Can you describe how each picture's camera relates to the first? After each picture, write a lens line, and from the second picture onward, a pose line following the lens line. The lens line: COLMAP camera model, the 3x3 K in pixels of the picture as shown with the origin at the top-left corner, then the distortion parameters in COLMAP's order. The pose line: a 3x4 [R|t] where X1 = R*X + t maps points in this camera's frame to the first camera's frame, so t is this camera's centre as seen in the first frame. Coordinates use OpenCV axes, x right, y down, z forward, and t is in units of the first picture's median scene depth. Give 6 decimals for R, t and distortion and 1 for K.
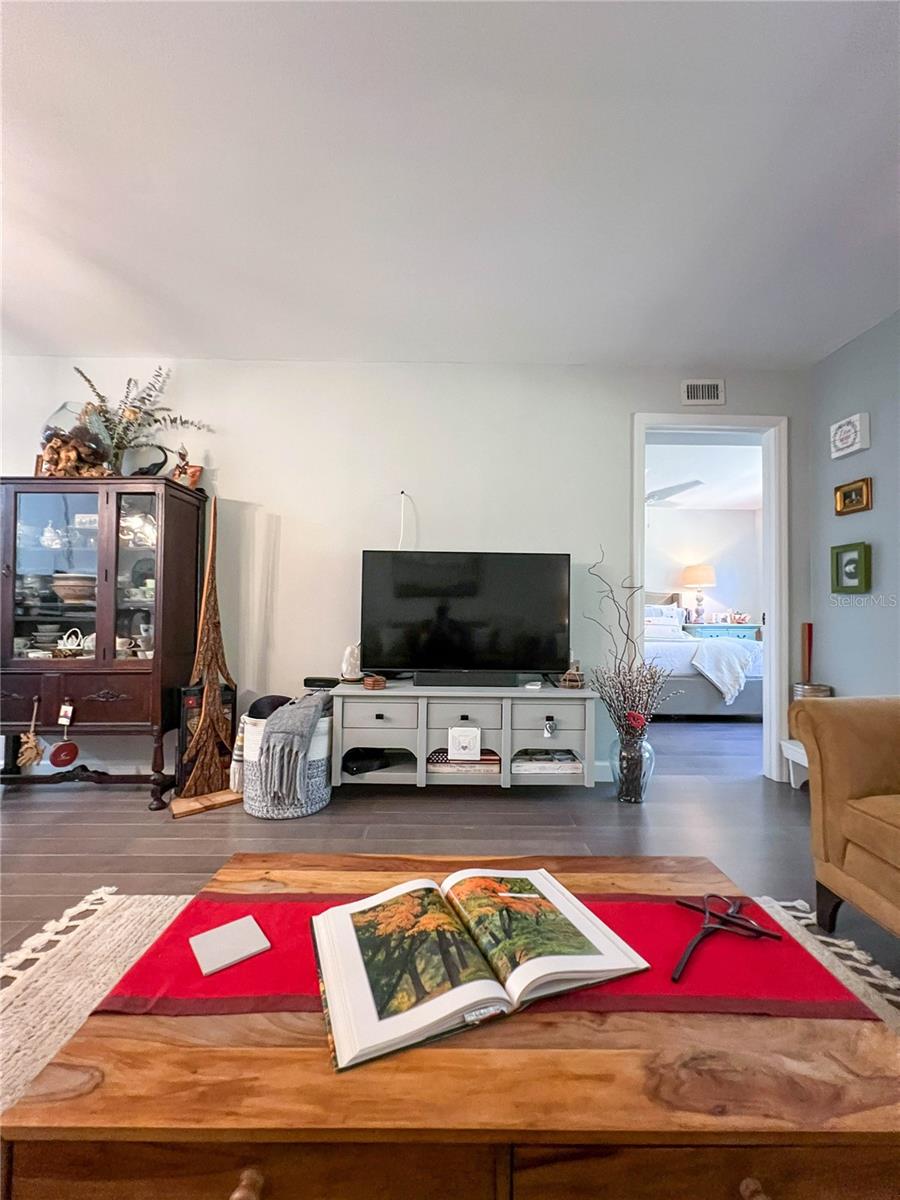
lens RADIAL K [[481.4, 0, 456.0], [0, 481.4, 600.4], [0, 0, 1]] dist [-0.001829, 0.000709]
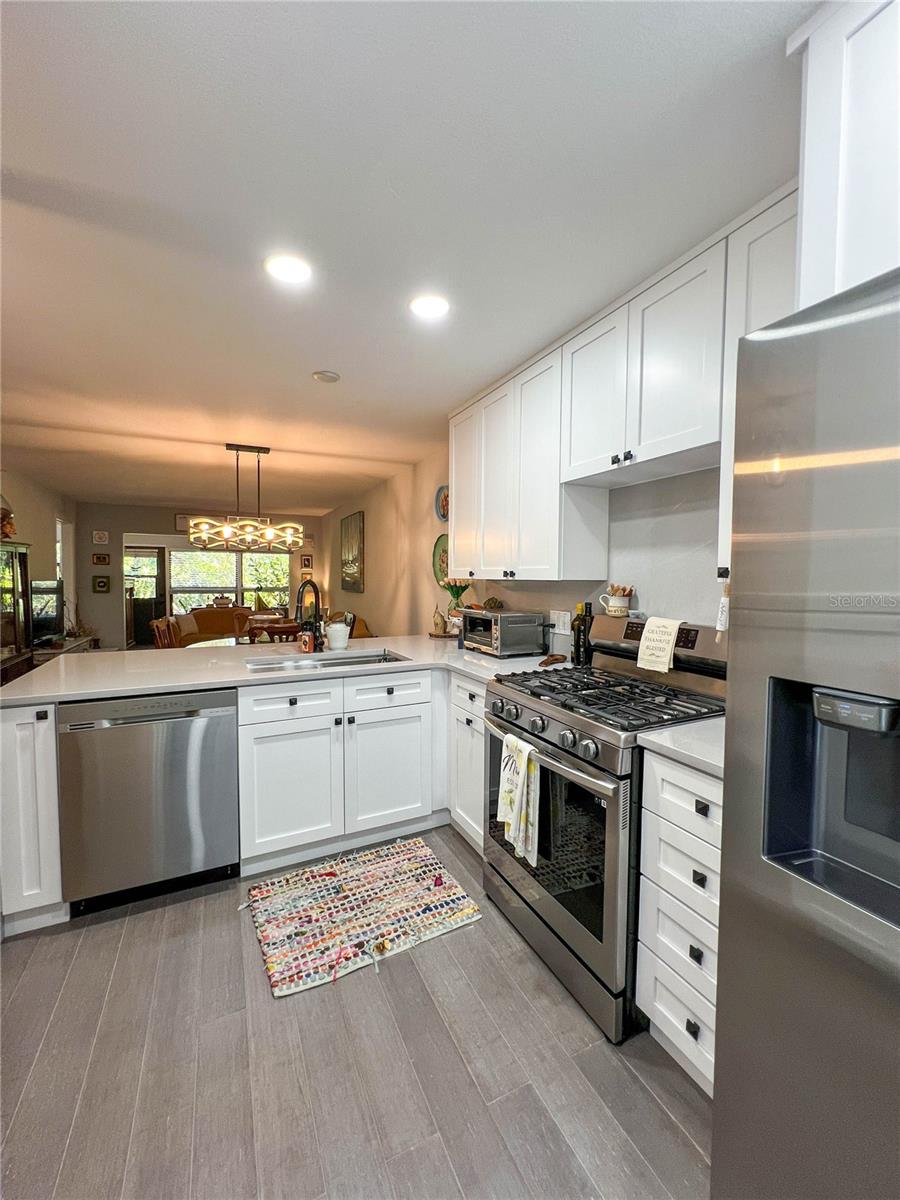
lens RADIAL K [[481.4, 0, 452.8], [0, 481.4, 599.3], [0, 0, 1]] dist [-0.001829, 0.000709]
pose [[-0.418559, -0.050297, 0.906796, -2.718613], [-0.033429, 0.998642, 0.039961, -0.166007], [-0.907574, -0.013588, -0.419672, 0.315477]]
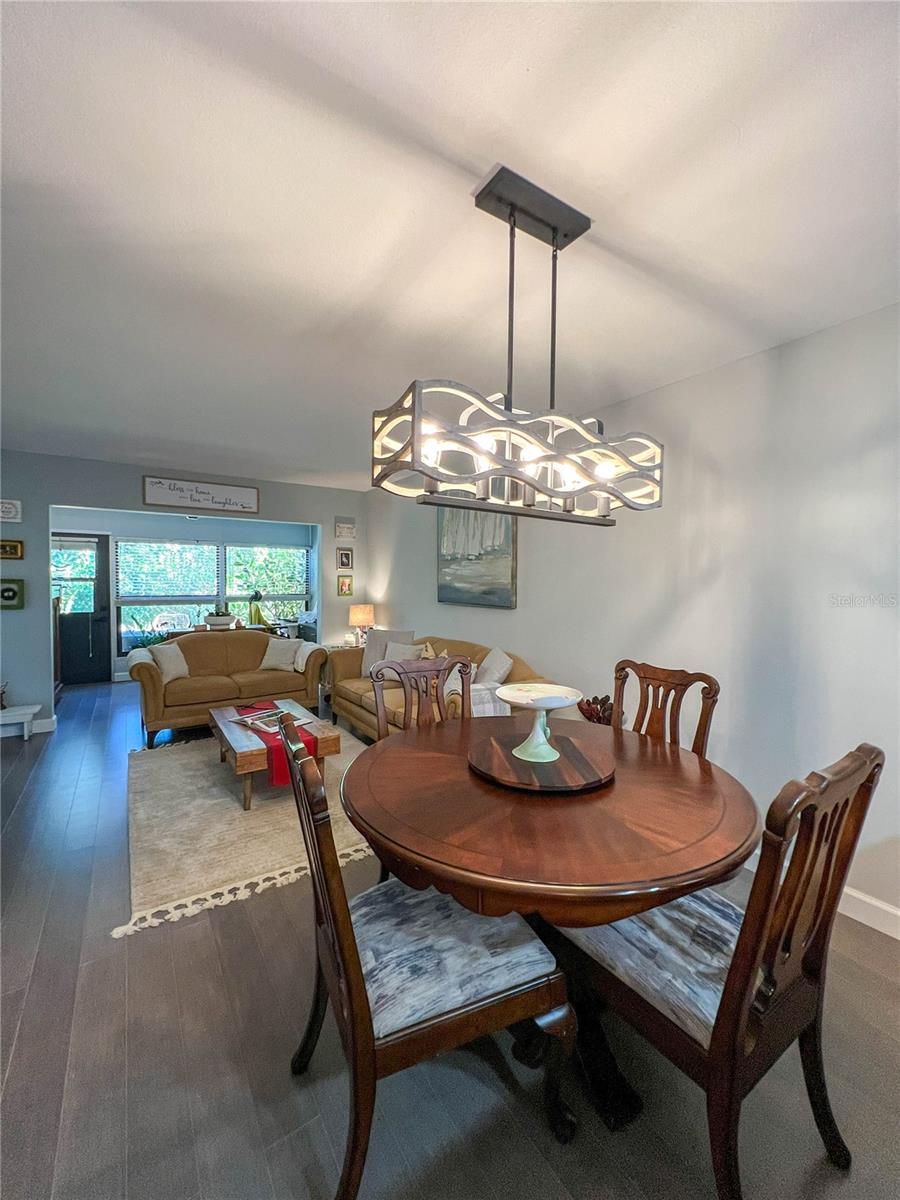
lens RADIAL K [[481.4, 0, 453.0], [0, 481.4, 598.1], [0, 0, 1]] dist [-0.001829, 0.000709]
pose [[-0.541909, -0.042228, 0.839376, -1.368125], [-0.034161, 0.999018, 0.028205, -0.153262], [-0.839743, -0.013389, -0.542819, 0.642788]]
